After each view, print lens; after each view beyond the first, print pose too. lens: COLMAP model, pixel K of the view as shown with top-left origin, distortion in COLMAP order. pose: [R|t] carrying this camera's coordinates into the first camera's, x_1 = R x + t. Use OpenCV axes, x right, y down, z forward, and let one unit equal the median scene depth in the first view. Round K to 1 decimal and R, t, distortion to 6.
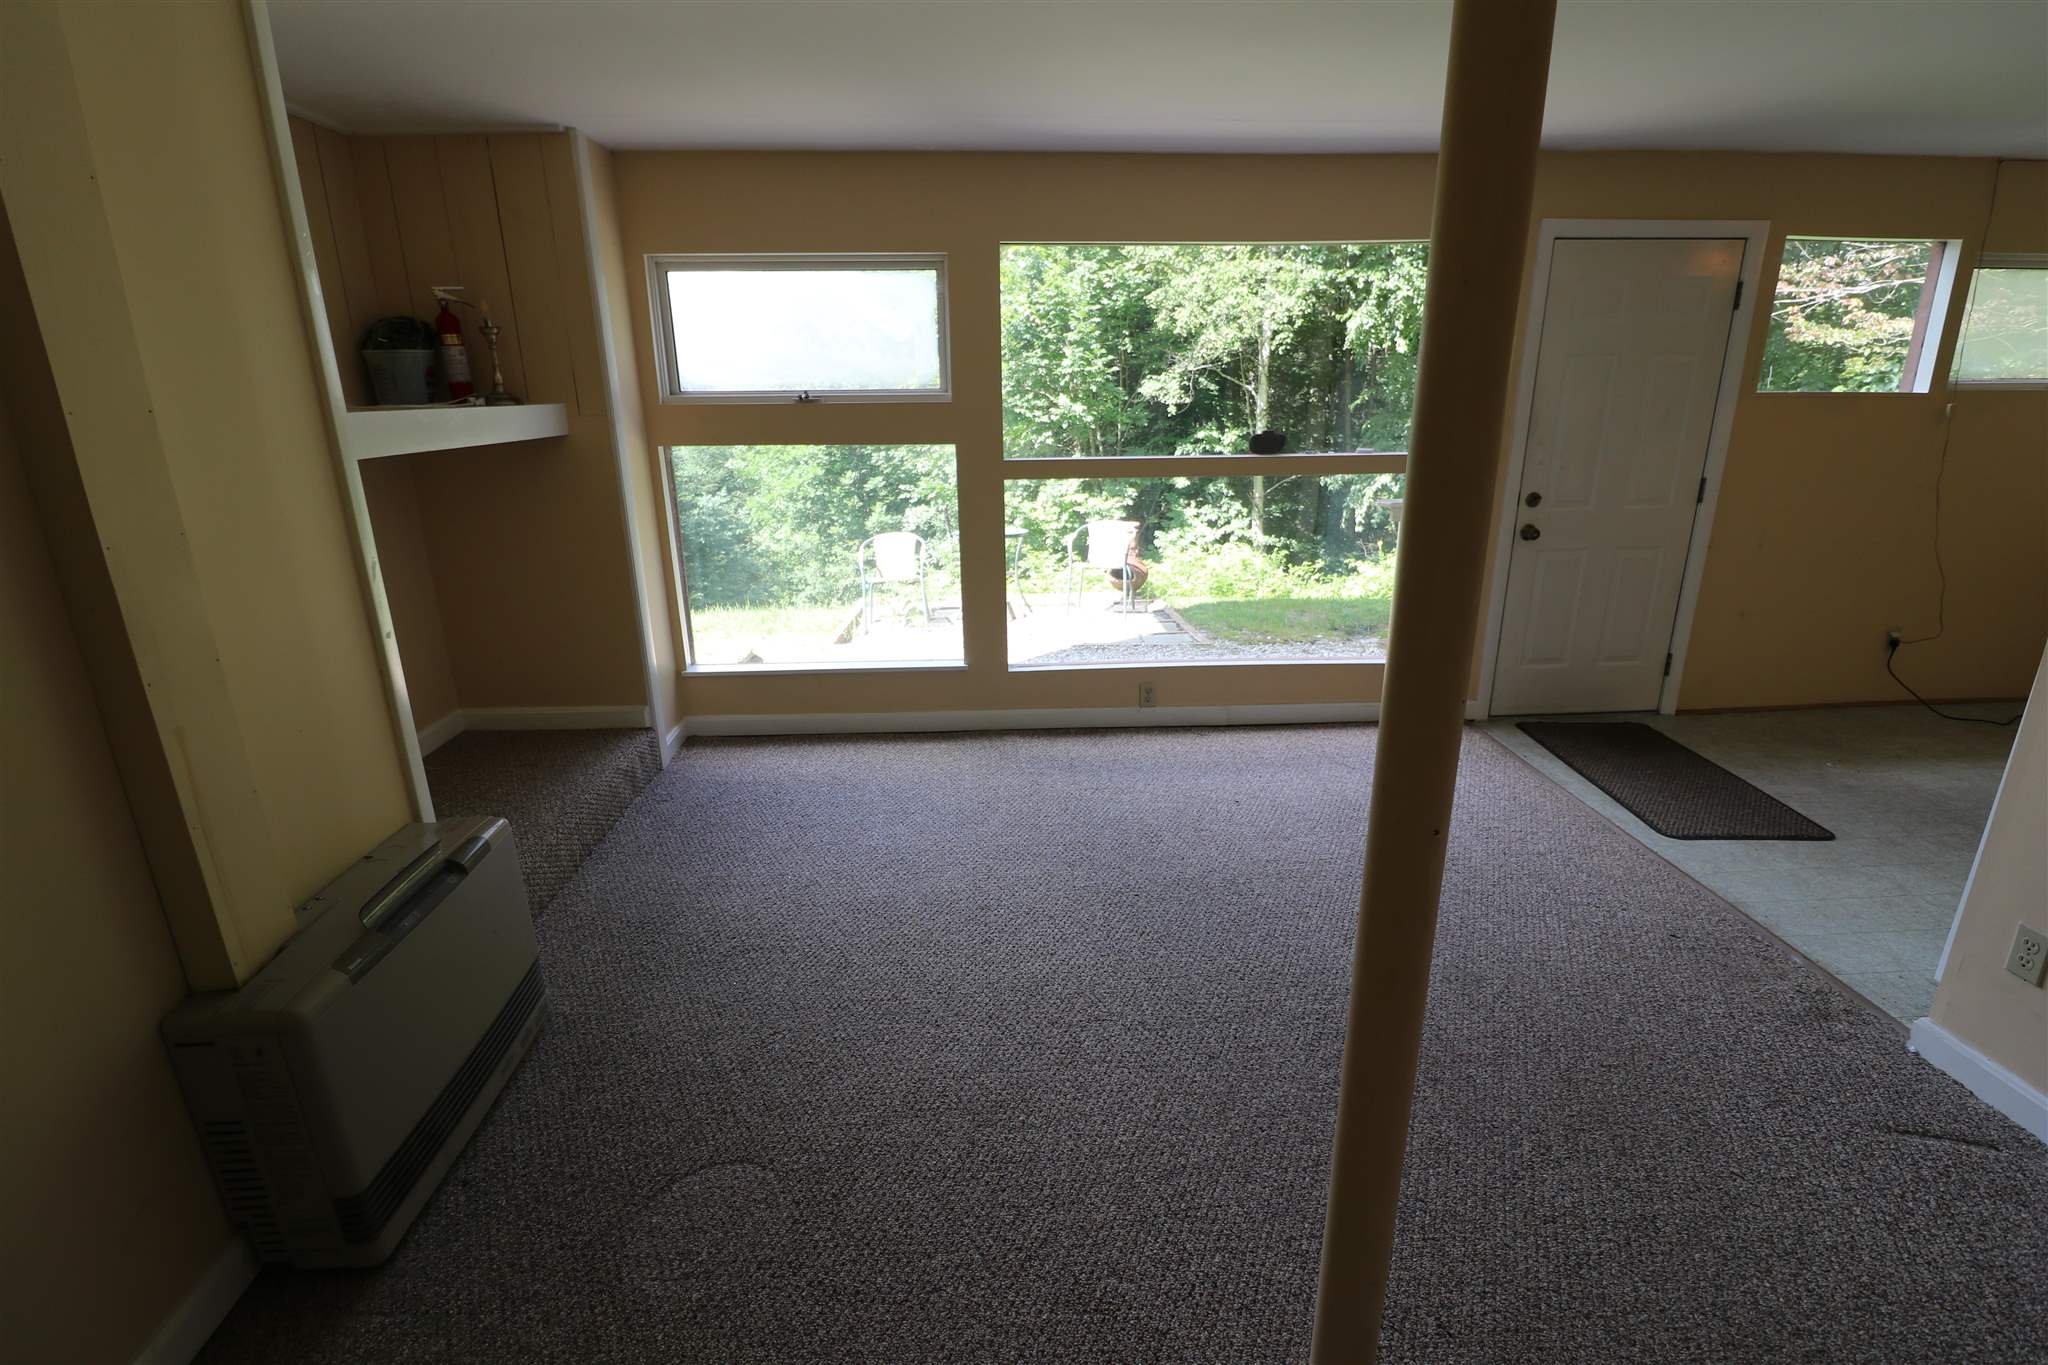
lens RADIAL K [[947.0, 0, 1024.0], [0, 947.0, 682.5], [0, 0, 1]] dist [-0.021218, -0.000959]
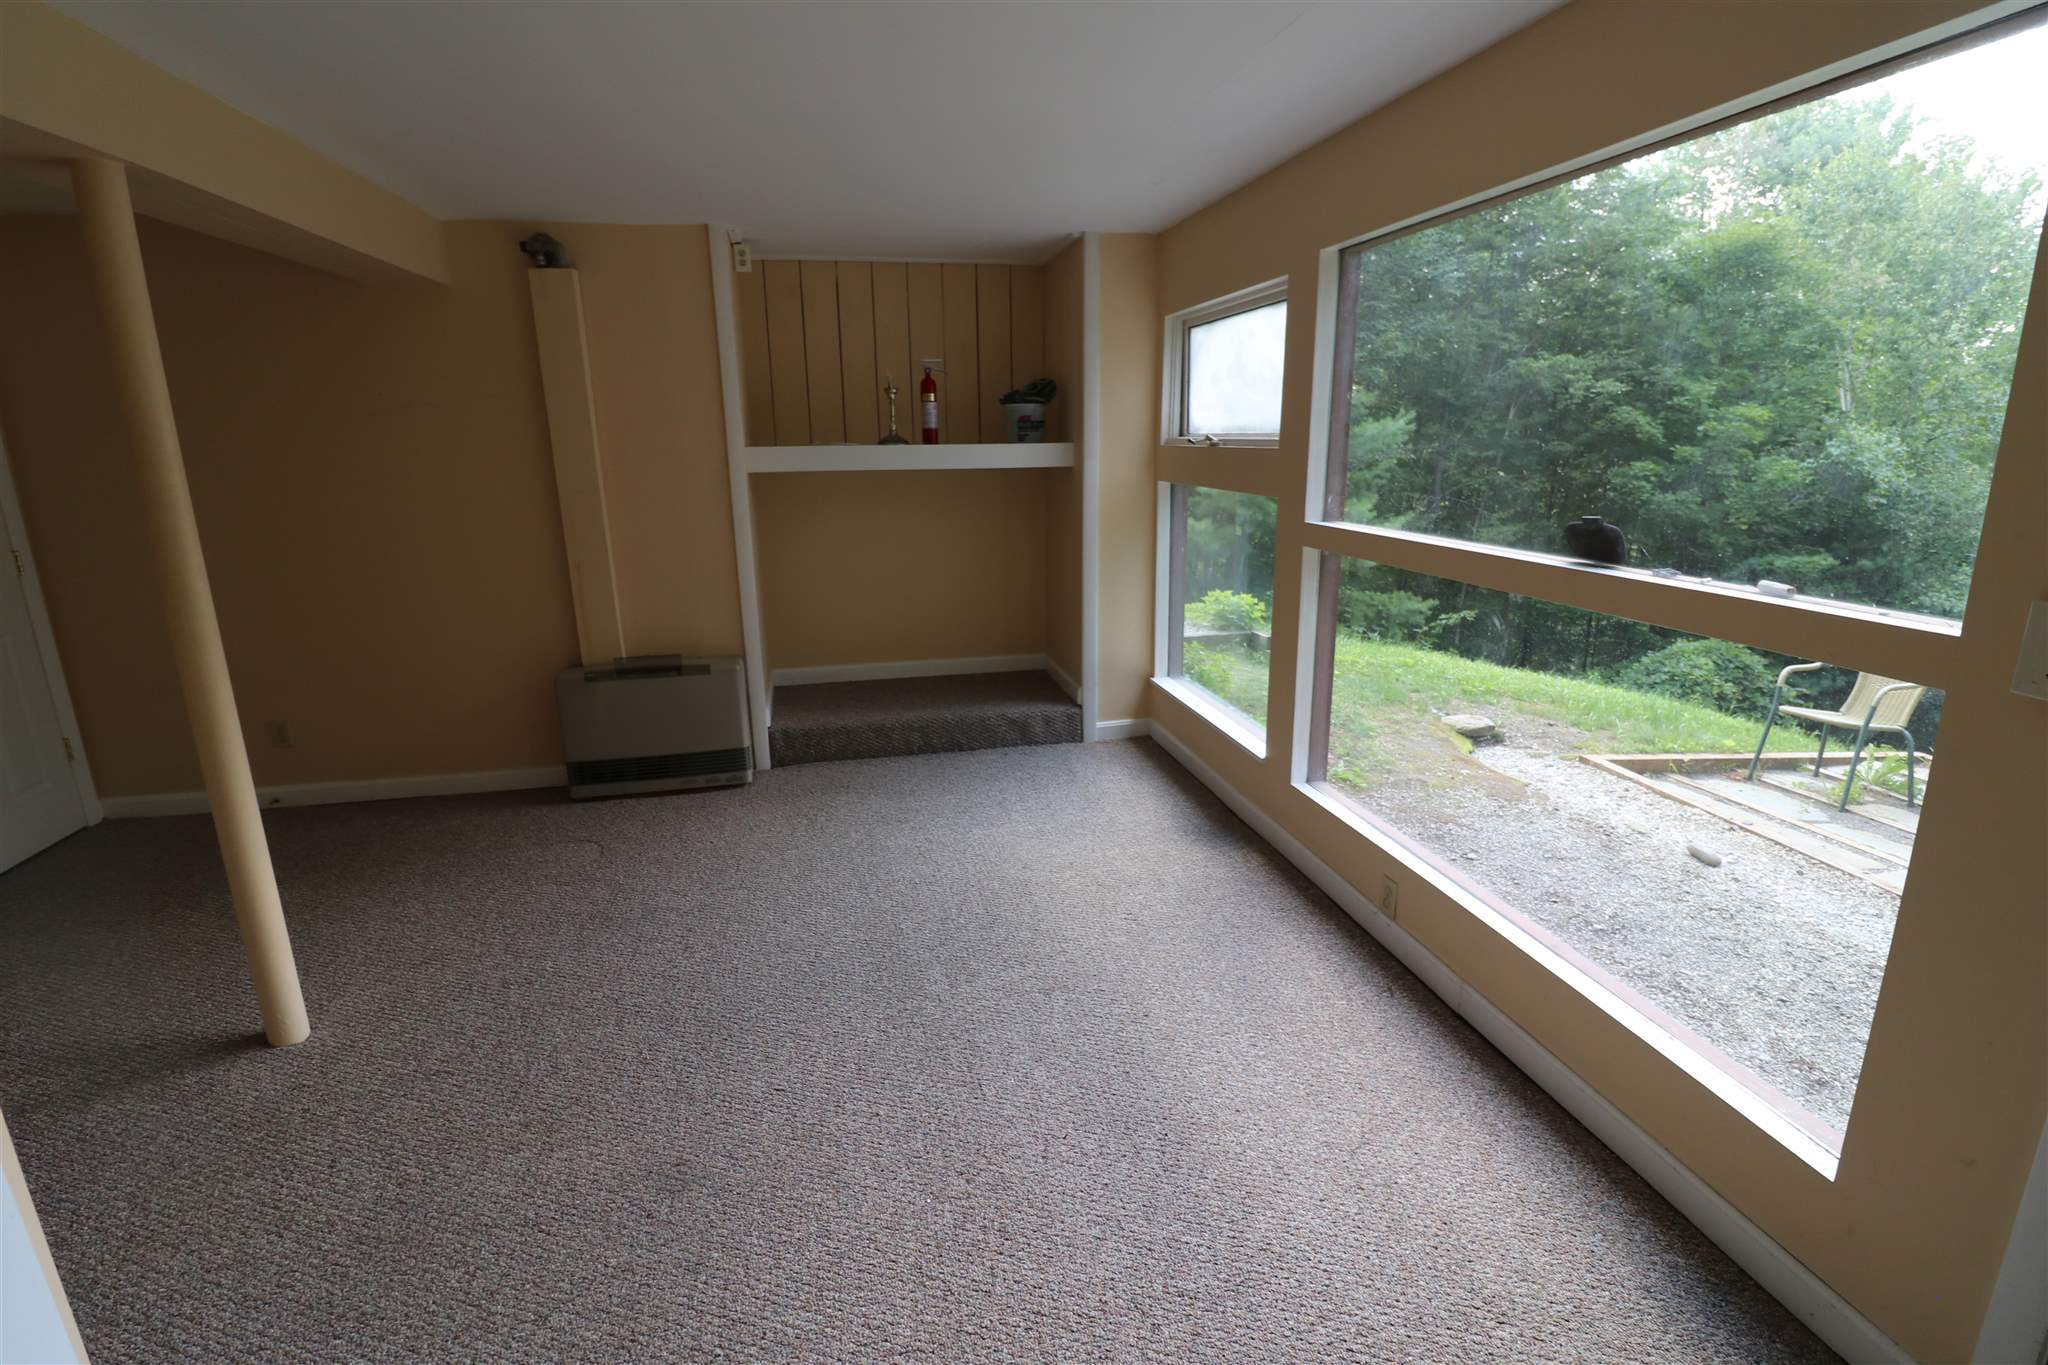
lens RADIAL K [[947.0, 0, 1024.0], [0, 947.0, 682.5], [0, 0, 1]] dist [-0.021218, -0.000959]
pose [[0.167211, 0.259572, -0.951138, 0.892137], [-0.285012, 0.936257, 0.205406, -0.252073], [0.943827, 0.236740, 0.230533, 0.758345]]
